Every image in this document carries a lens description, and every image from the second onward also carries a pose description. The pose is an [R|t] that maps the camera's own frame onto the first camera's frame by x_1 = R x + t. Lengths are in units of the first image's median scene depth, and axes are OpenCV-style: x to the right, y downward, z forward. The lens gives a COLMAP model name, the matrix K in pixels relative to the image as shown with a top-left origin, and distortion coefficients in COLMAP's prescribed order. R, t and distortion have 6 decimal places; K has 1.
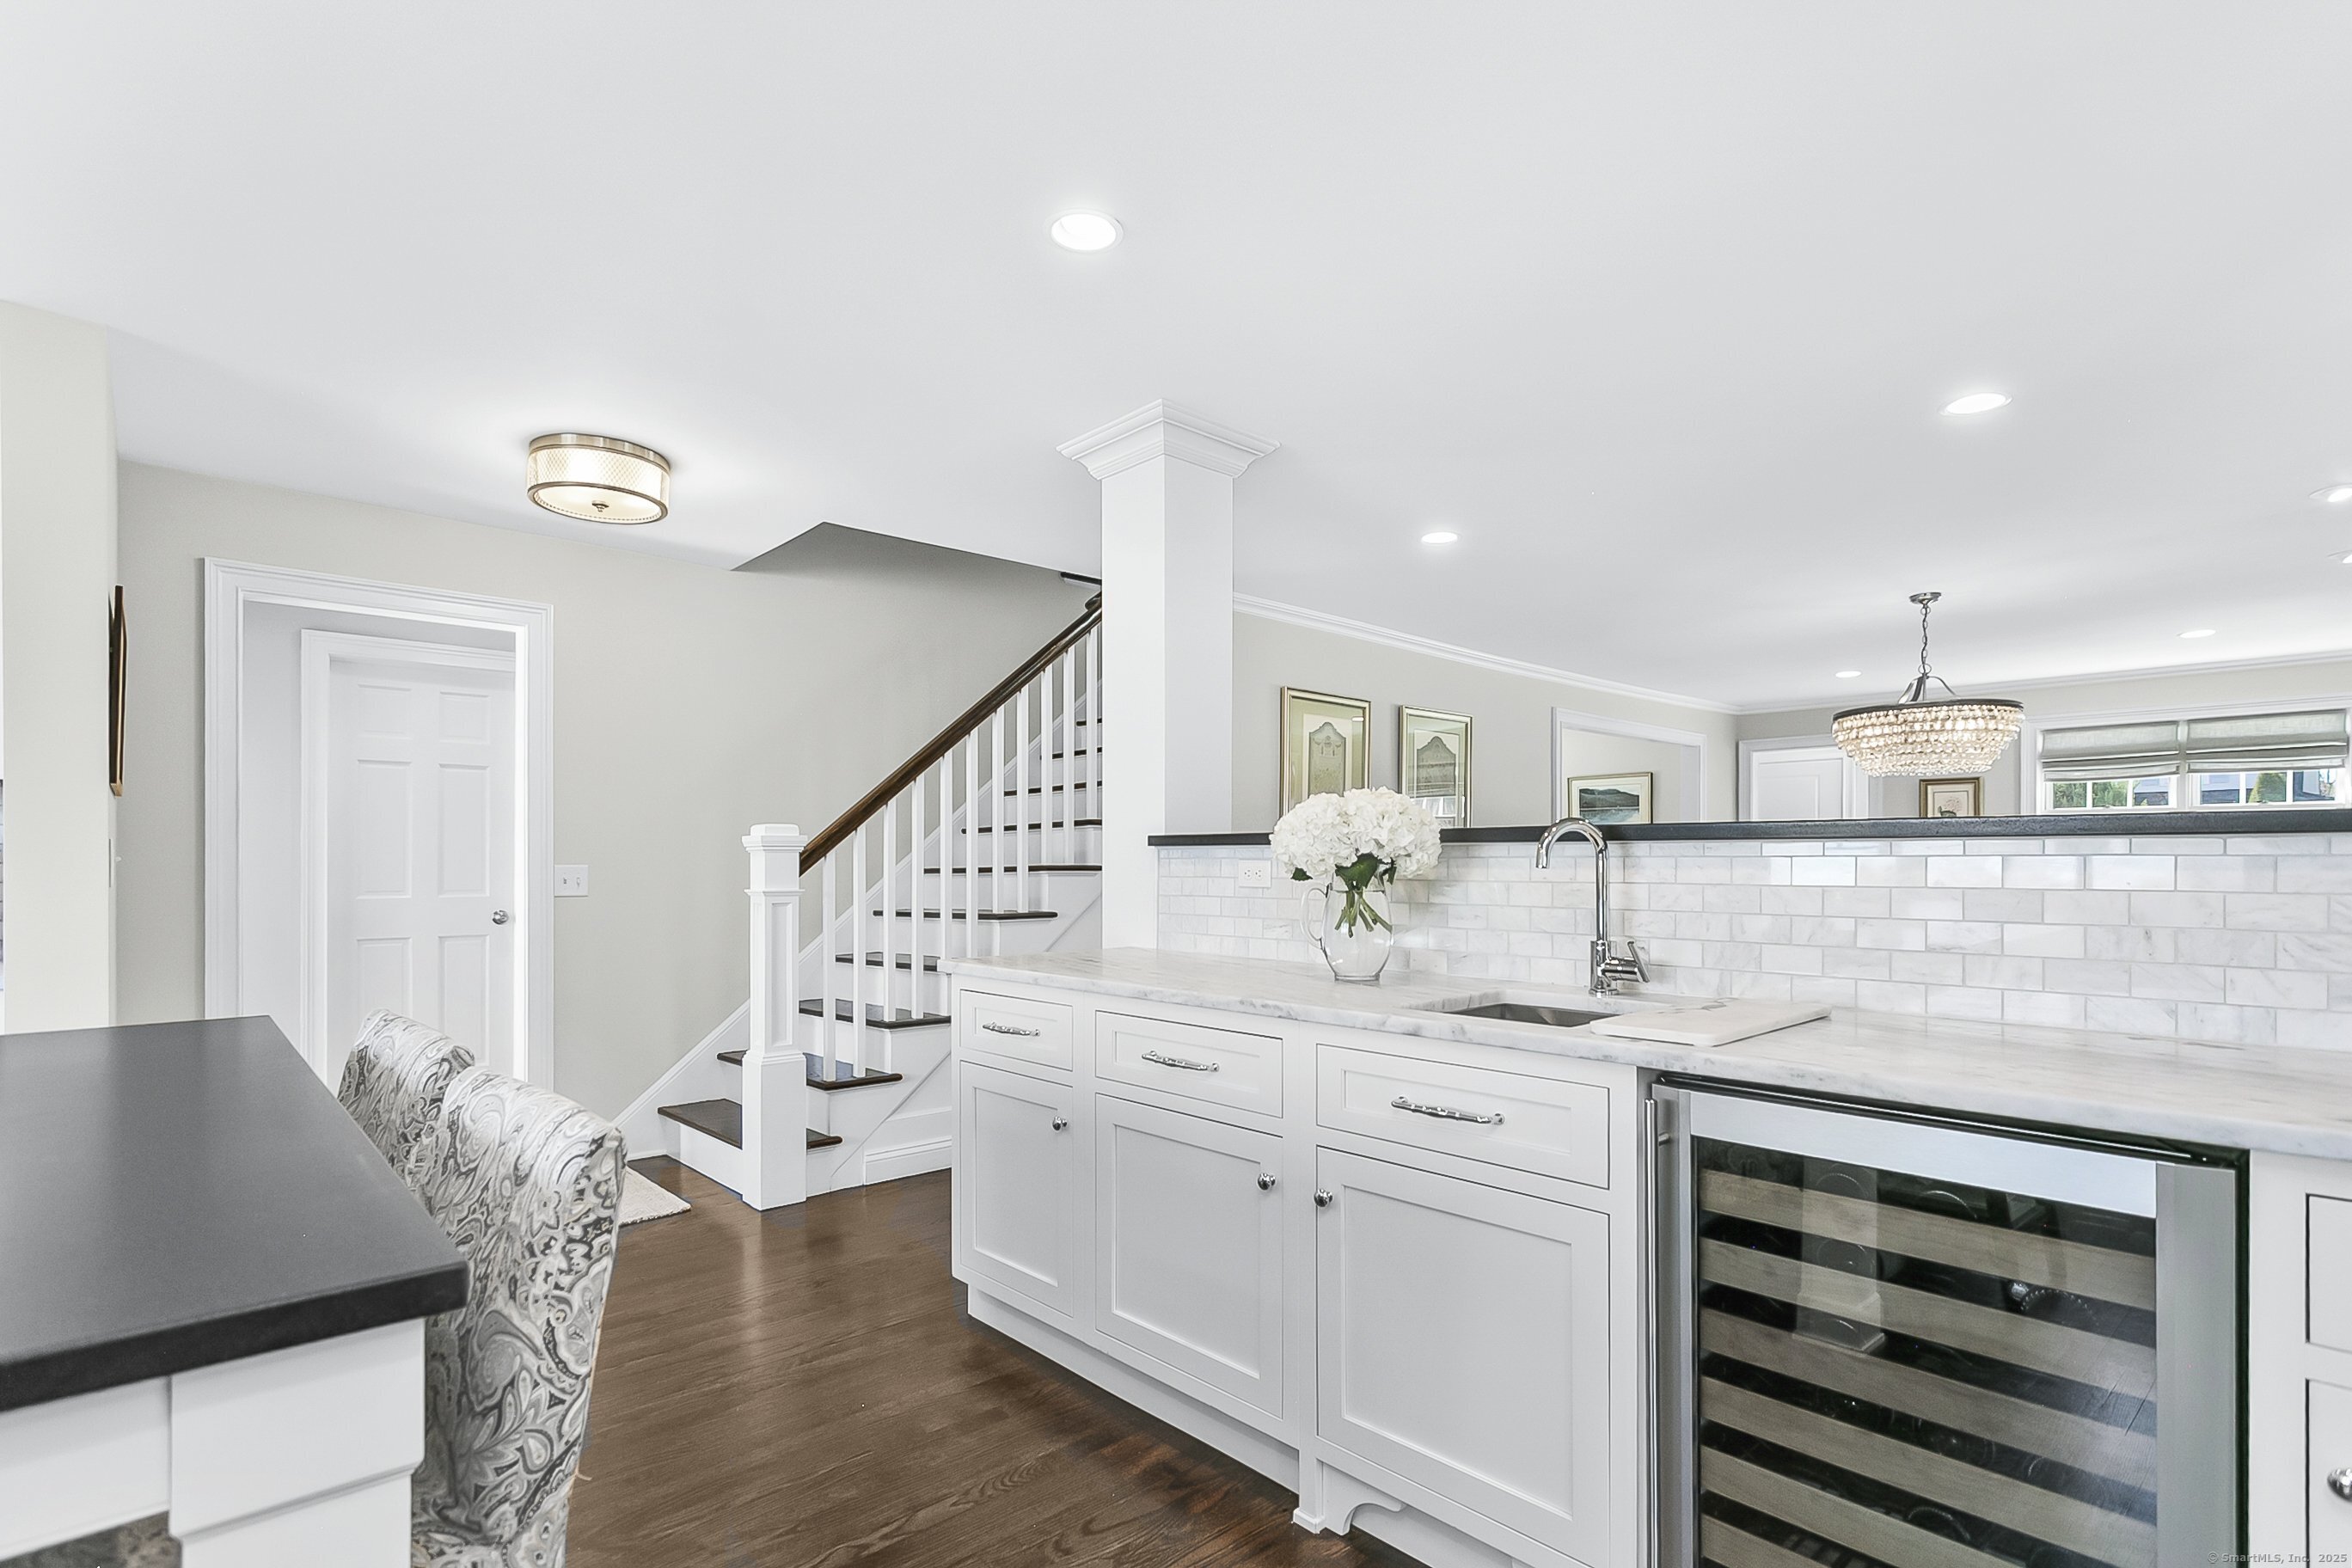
lens RADIAL K [[1122.0, 0, 1172.8], [0, 1122.0, 899.6], [0, 0, 1]] dist [-0.001261, -0.000500]
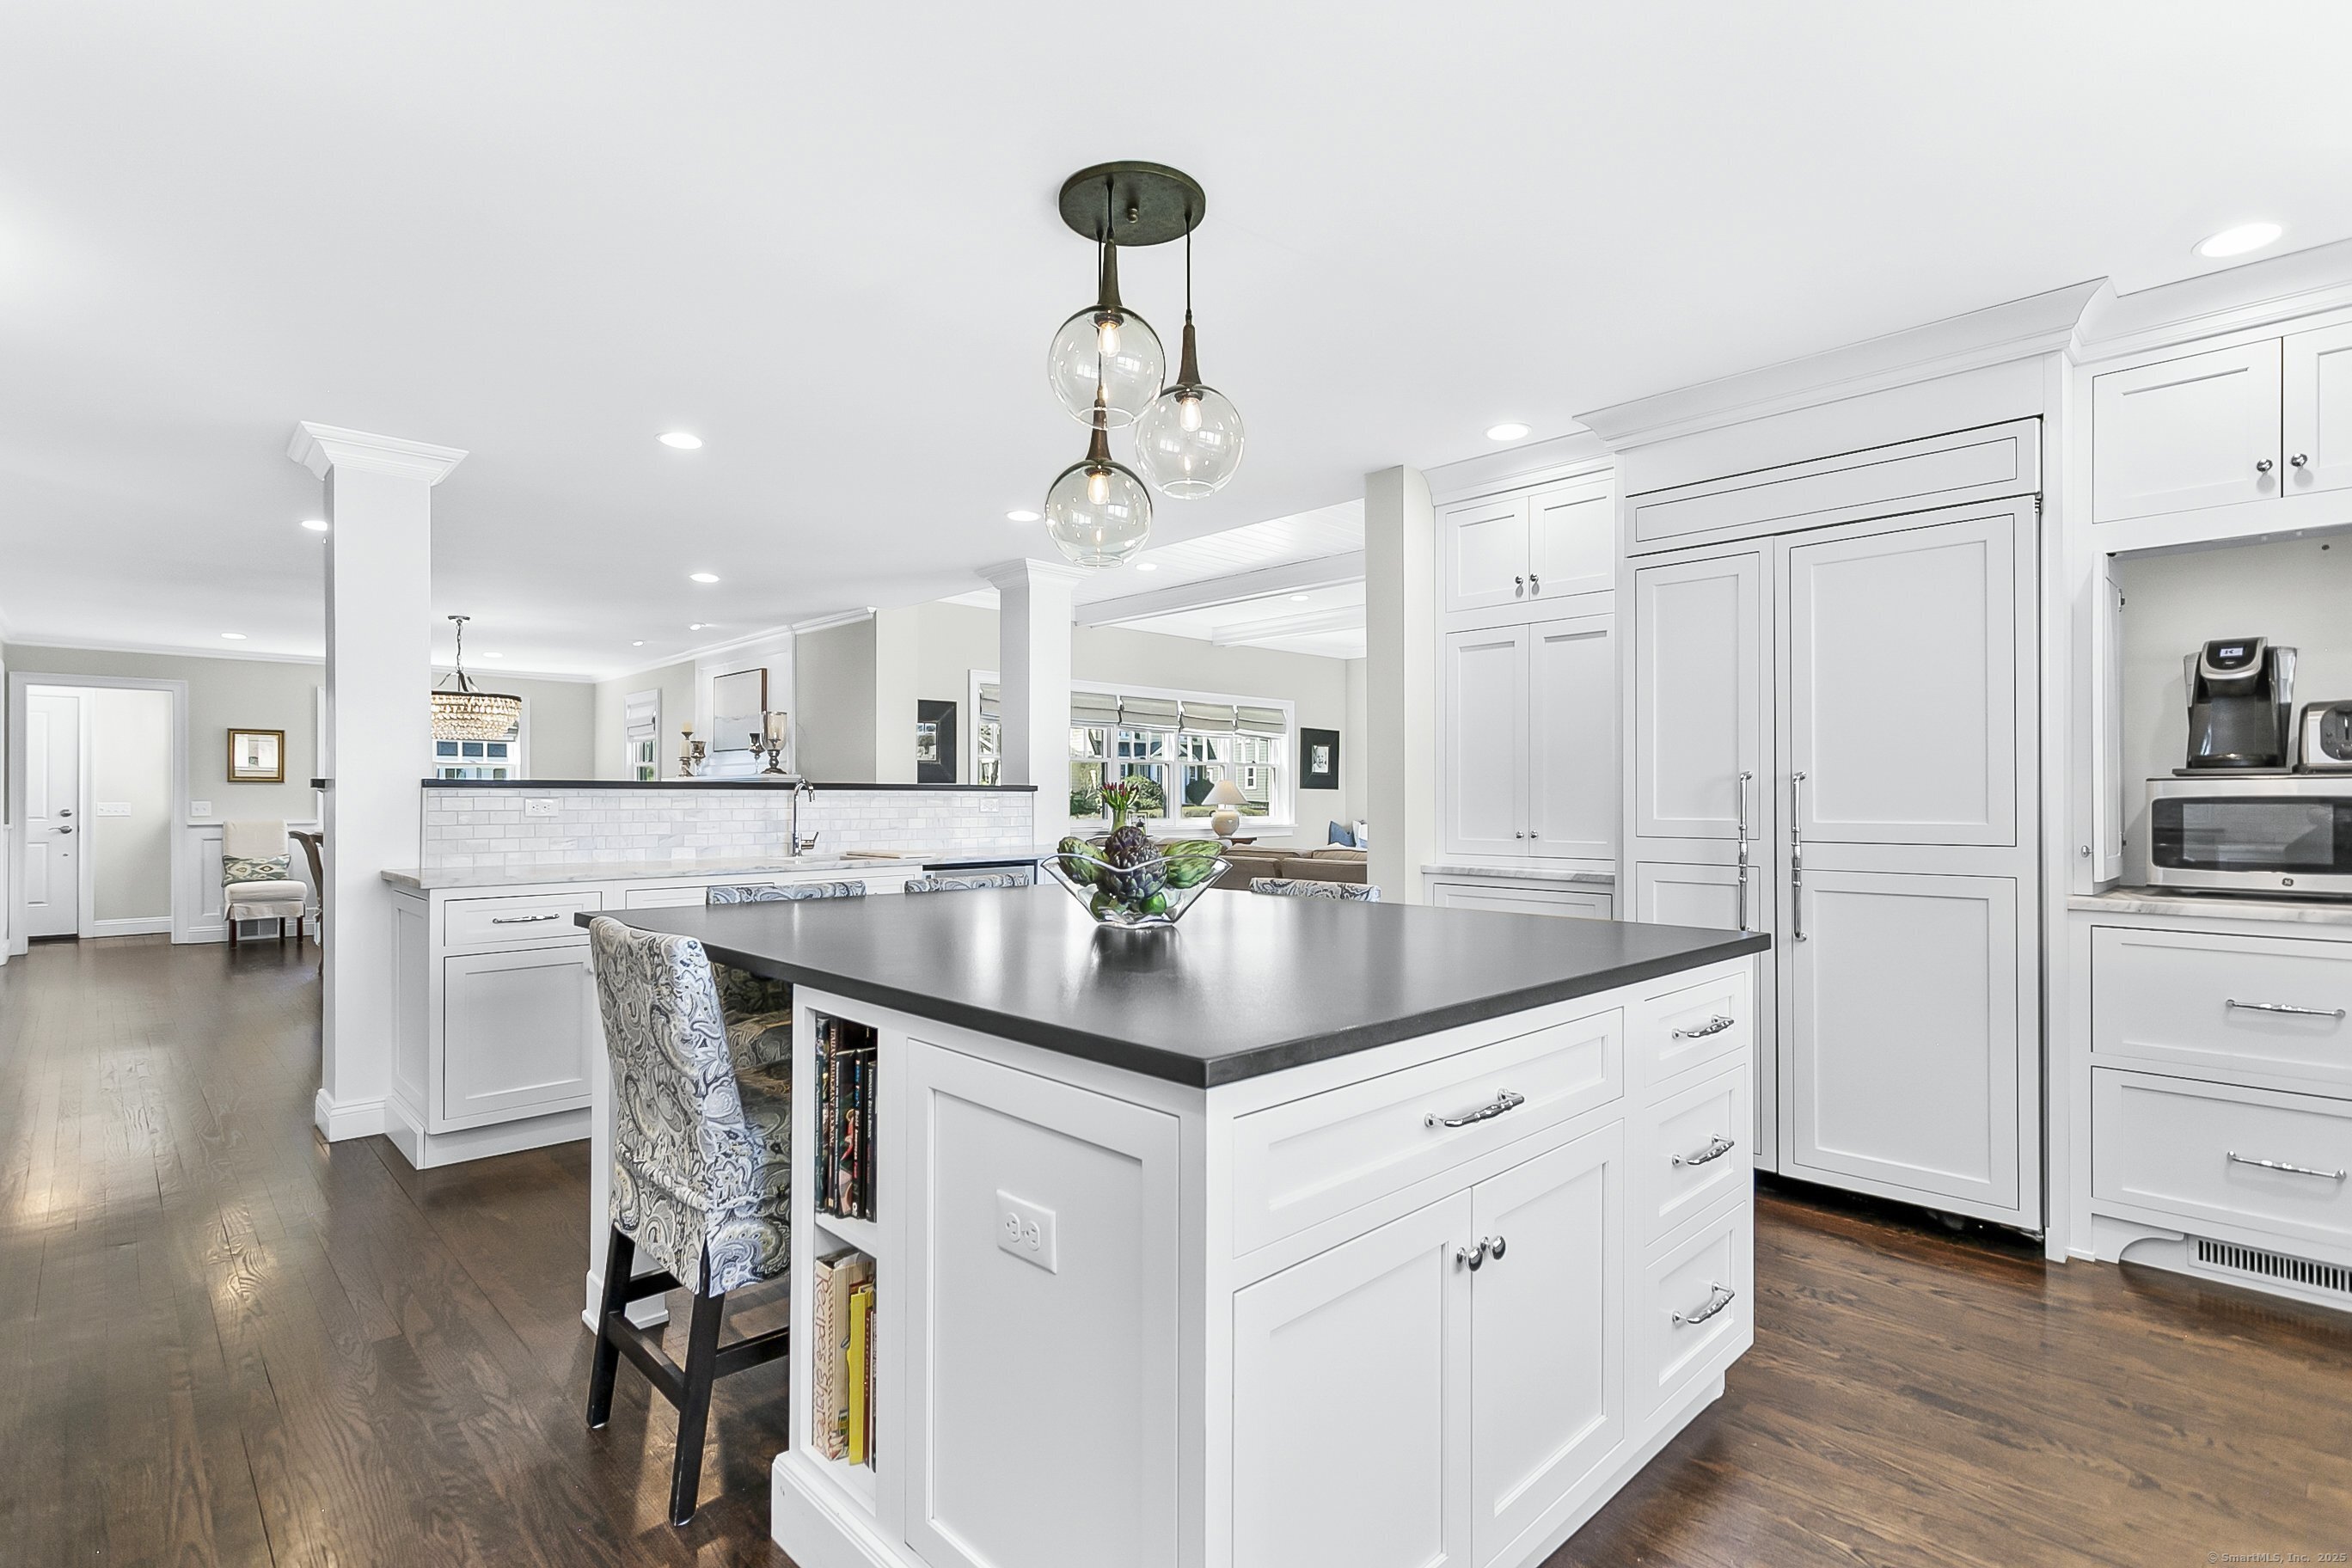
lens RADIAL K [[1117.6, 0, 1169.7], [0, 1117.6, 794.4], [0, 0, 1]] dist [0.002493, 0.000273]
pose [[-0.023207, 0.003137, 0.999726, -0.567617], [0.036408, 0.999334, -0.002291, -0.002694], [-0.999068, 0.036344, -0.023306, 0.084642]]
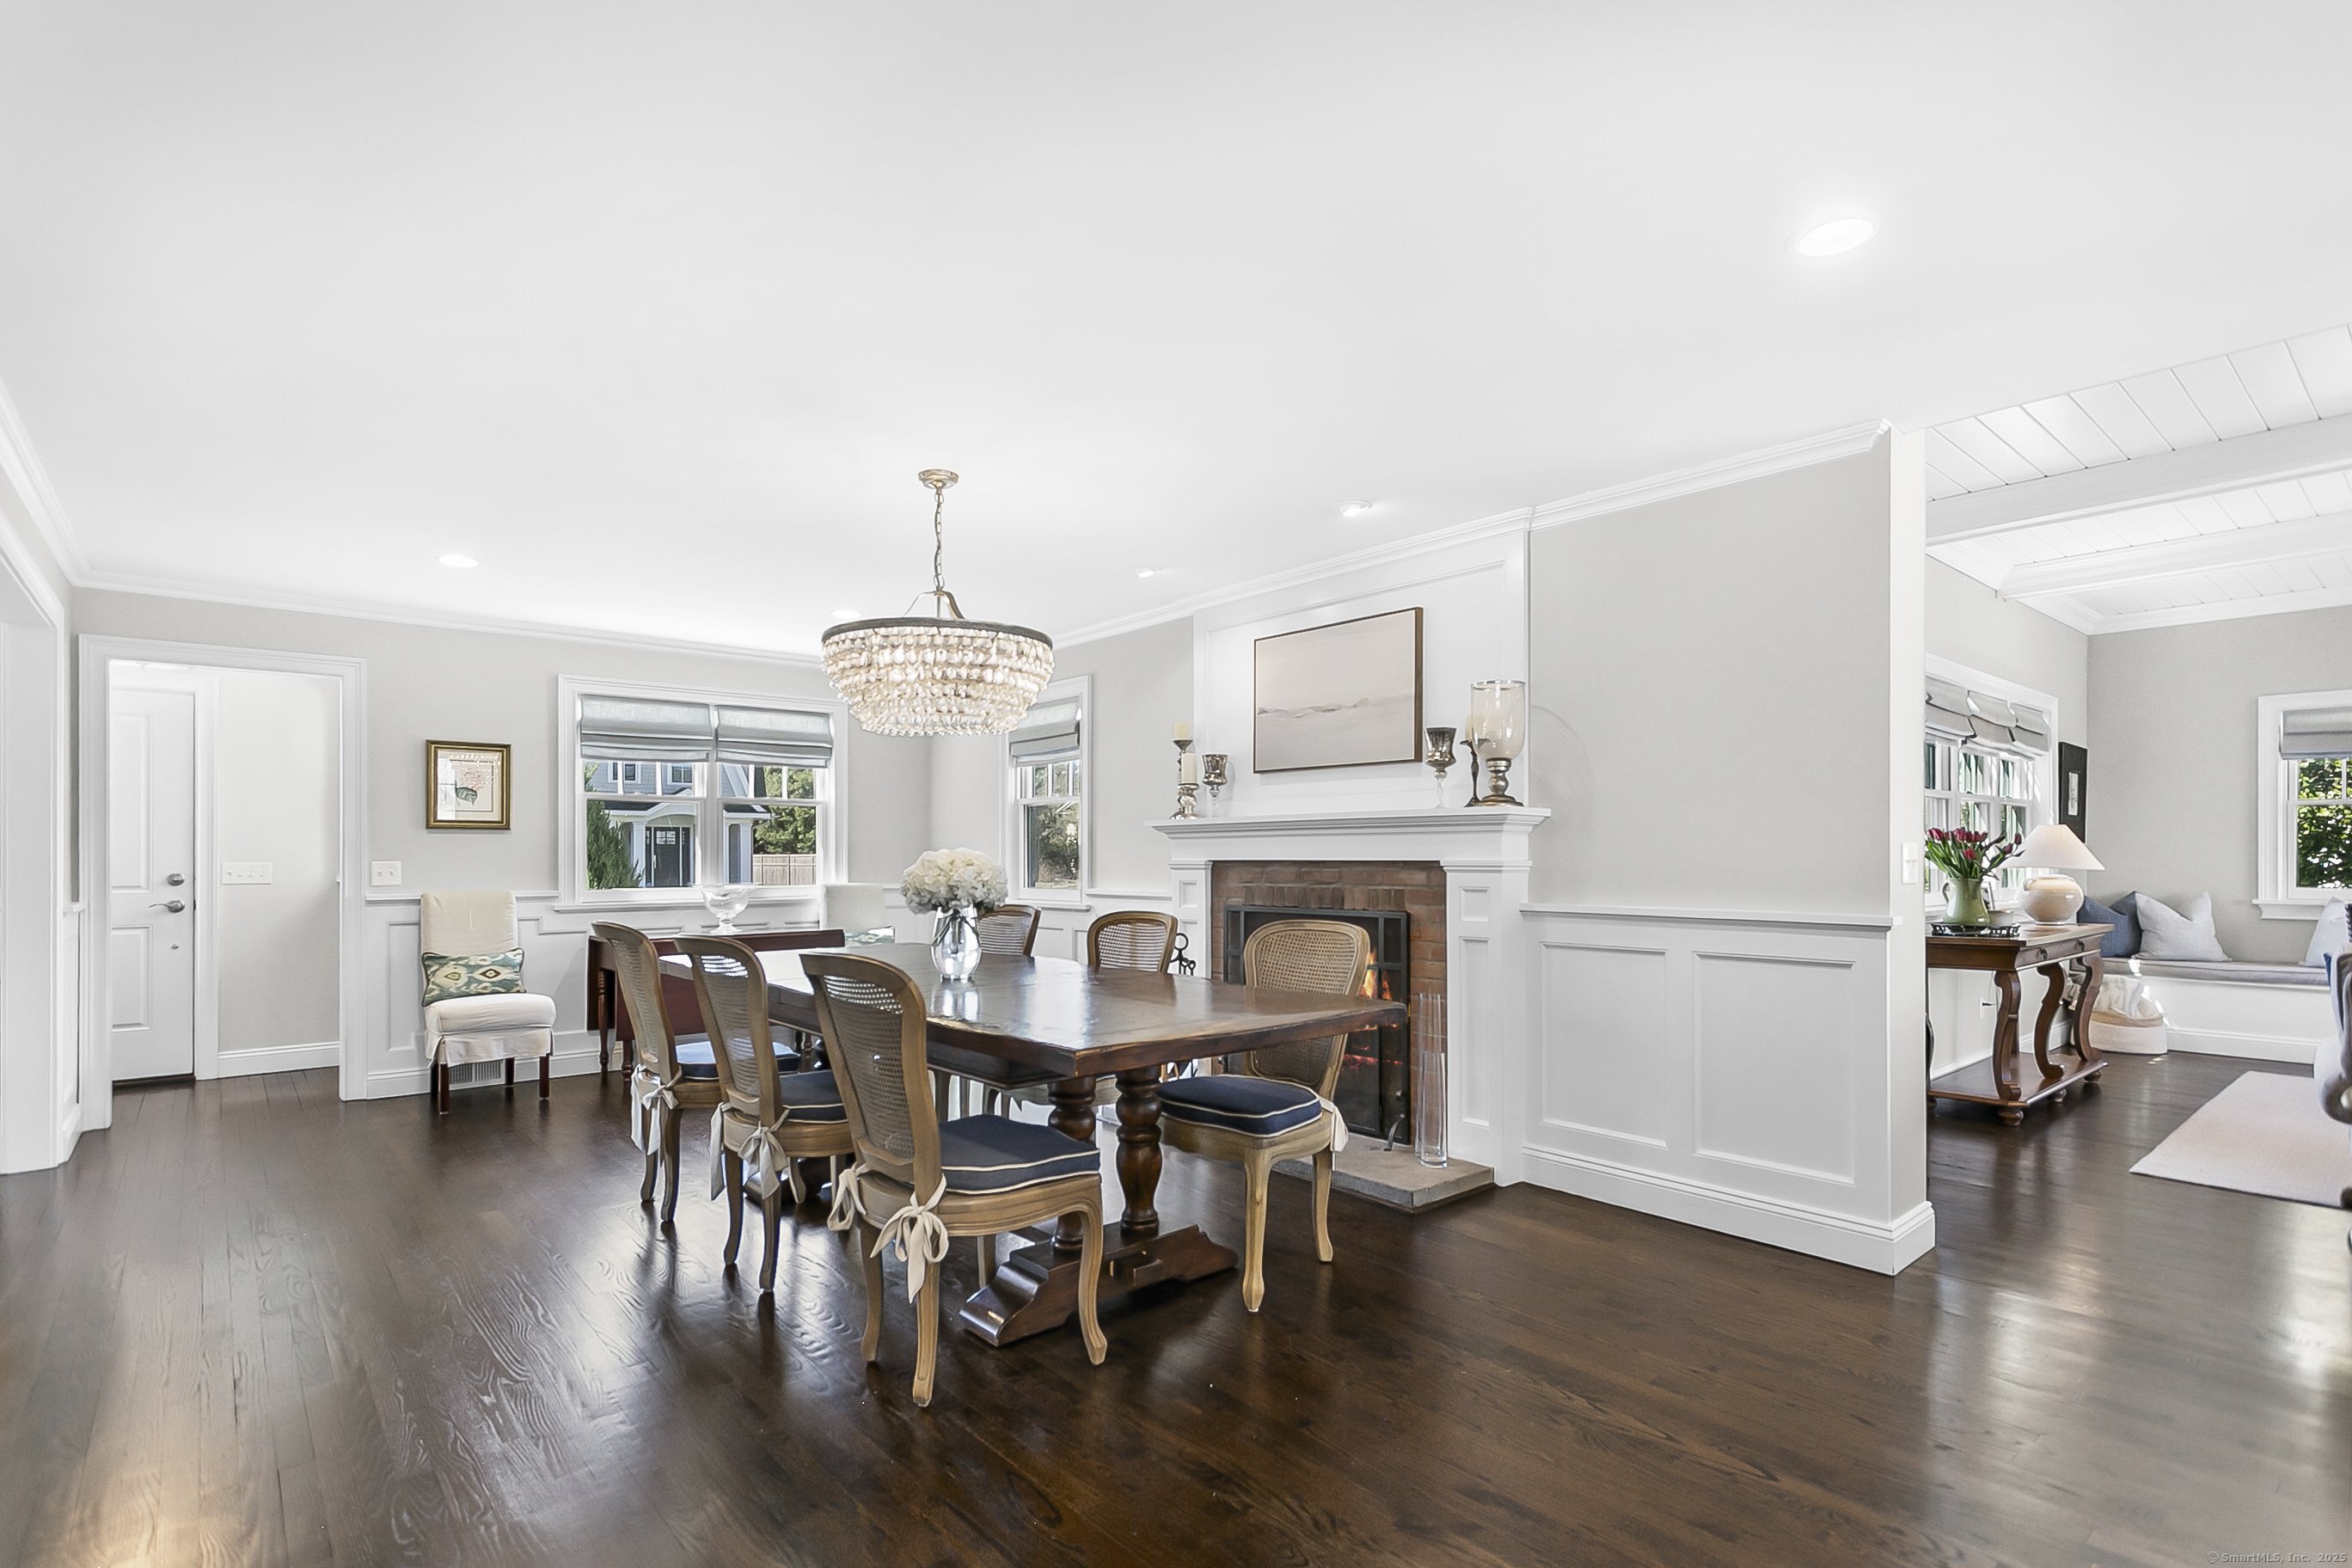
lens RADIAL K [[1126.9, 0, 1171.3], [0, 1126.9, 844.5], [0, 0, 1]] dist [0.001878, 0.000292]
pose [[0.040876, 0.008014, 0.999132, -0.009939], [0.037599, 0.999247, -0.009553, -0.021678], [-0.998457, 0.037957, 0.040544, 0.594999]]
